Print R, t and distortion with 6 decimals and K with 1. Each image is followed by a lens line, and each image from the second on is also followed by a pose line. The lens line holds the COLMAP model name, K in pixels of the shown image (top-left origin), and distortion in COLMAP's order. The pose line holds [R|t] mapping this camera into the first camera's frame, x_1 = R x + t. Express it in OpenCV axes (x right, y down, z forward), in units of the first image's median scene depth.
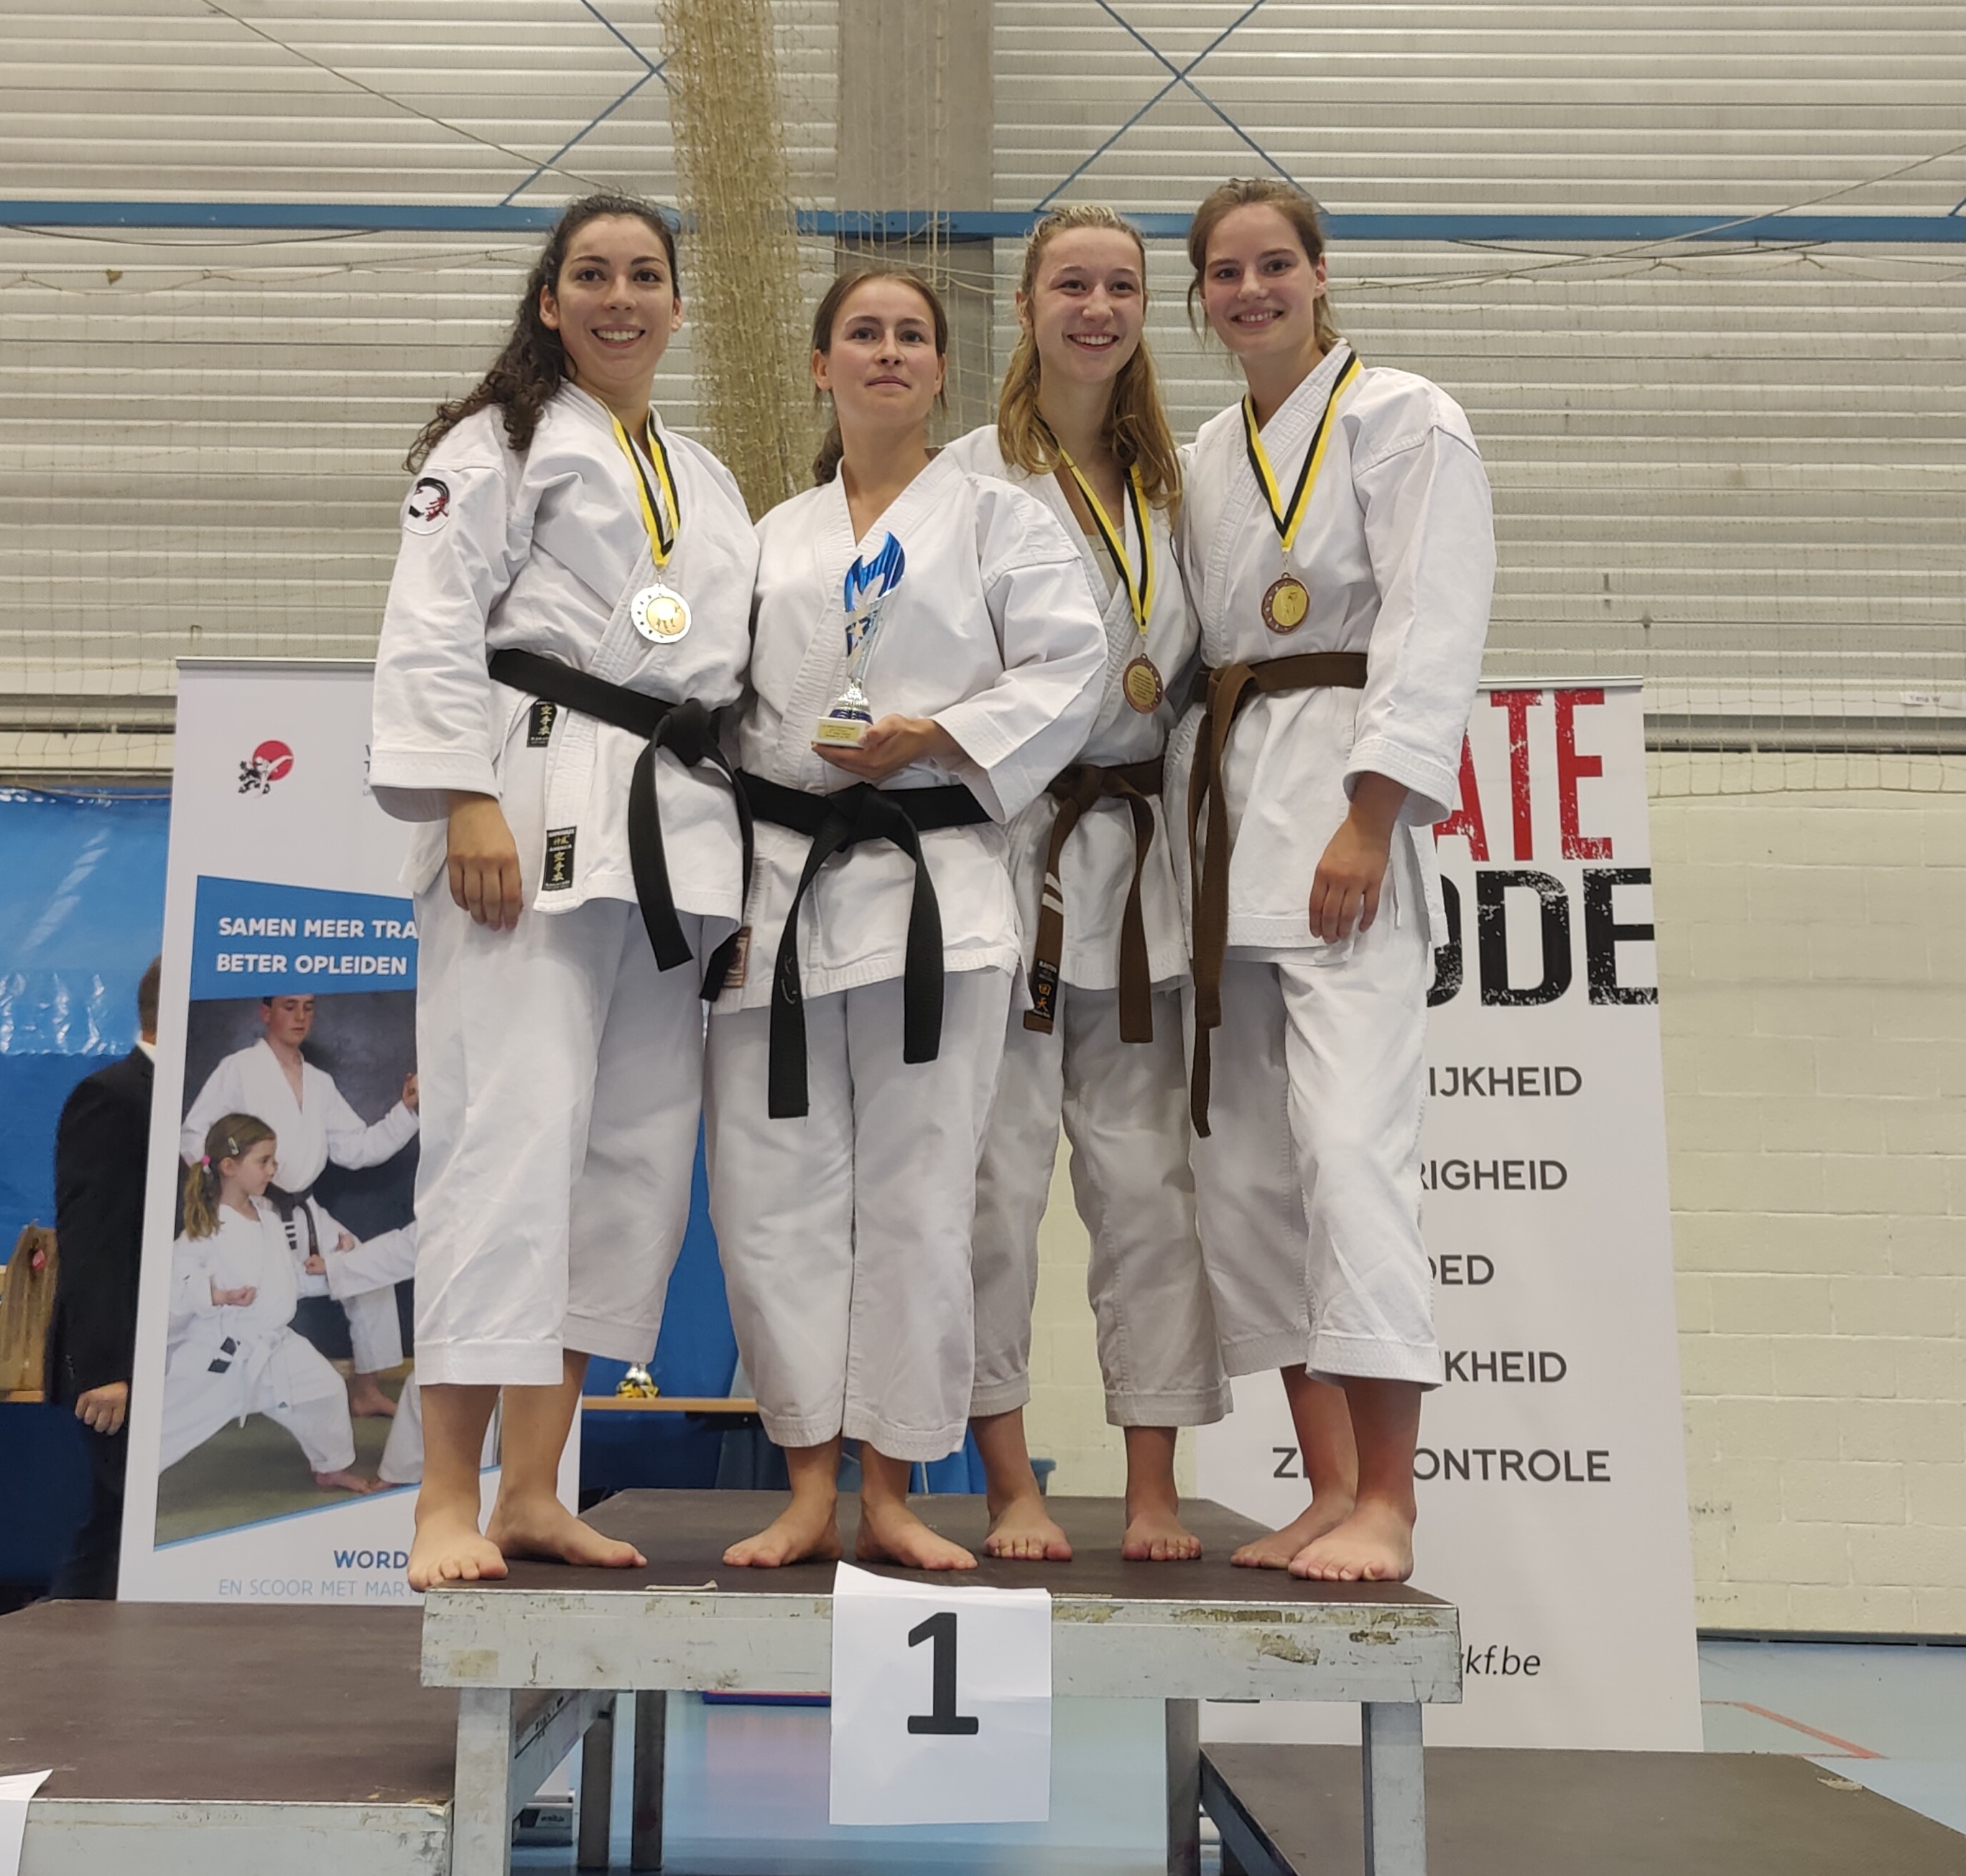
lens RADIAL K [[2487.8, 0, 983.0], [0, 2487.8, 938.0], [0, 0, 1]] dist [0.009886, 0.008018]
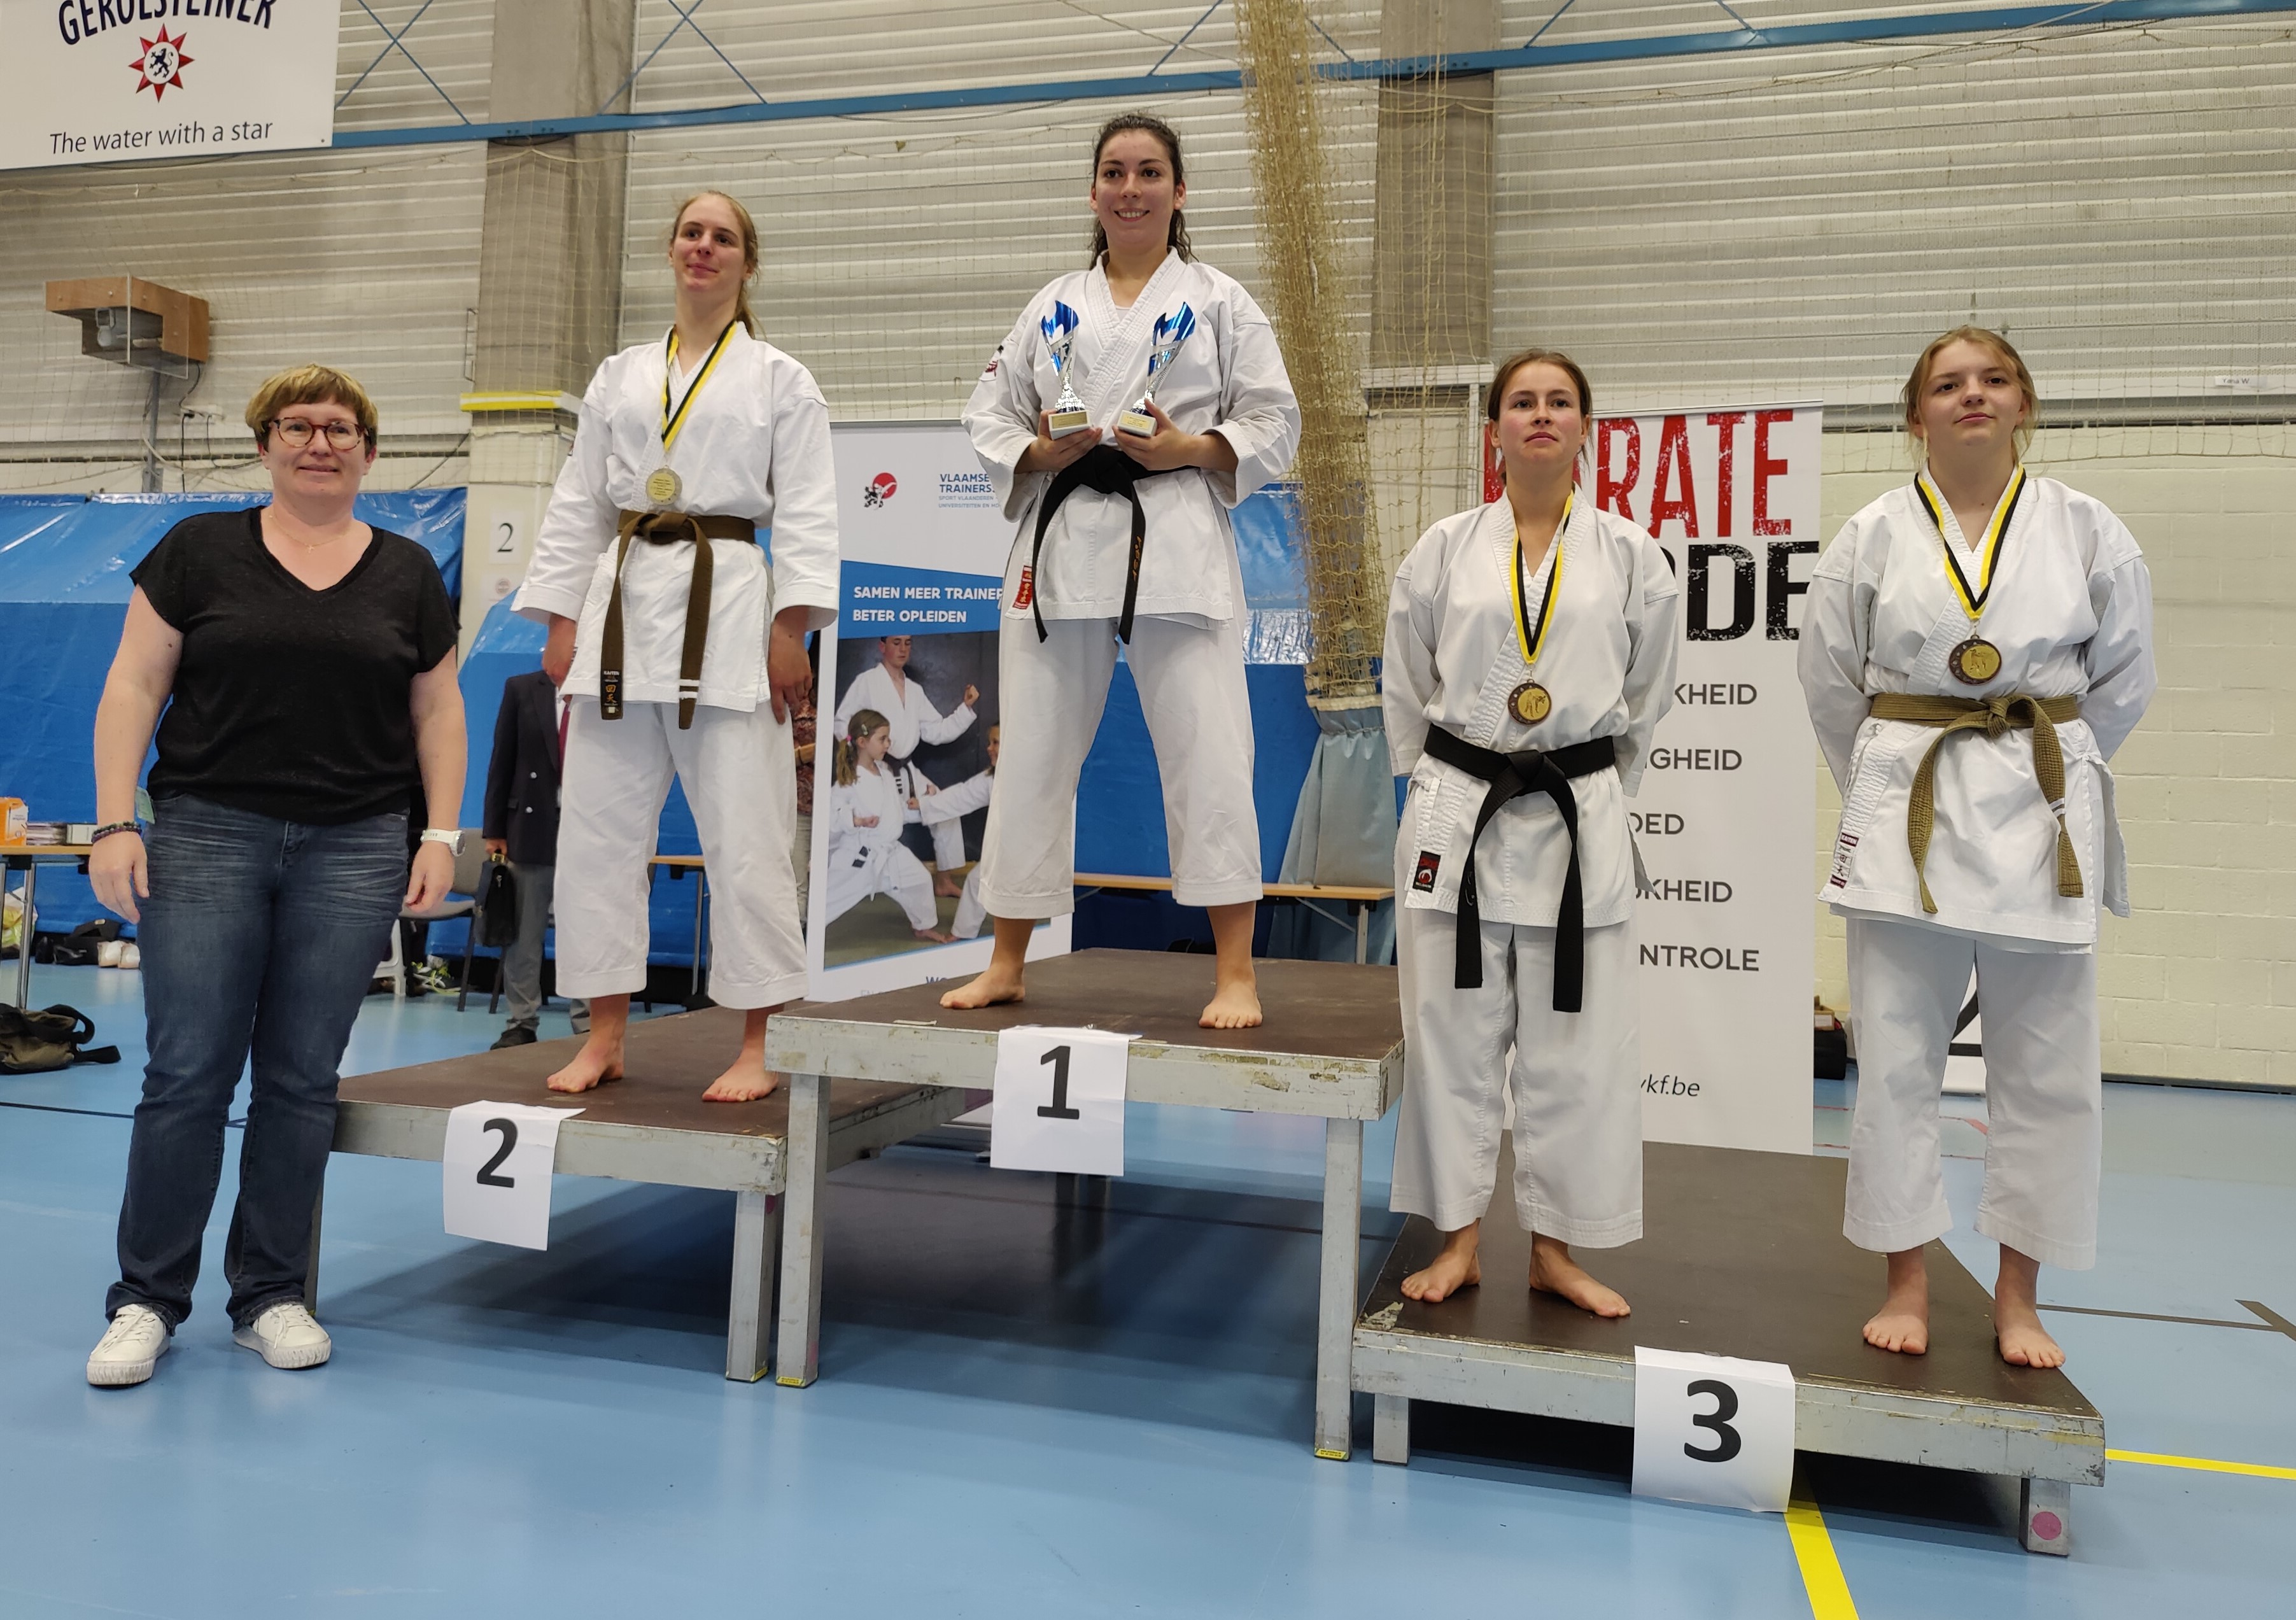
lens RADIAL K [[1671.5, 0, 1148.0], [0, 1671.5, 810.0], [0, 0, 1]] dist [-0.000708, -0.001292]
pose [[0.971155, 0.023517, -0.237286, 0.134670], [0.010844, 0.989740, 0.142471, -0.017189], [0.238202, -0.140935, 0.960936, -0.007586]]
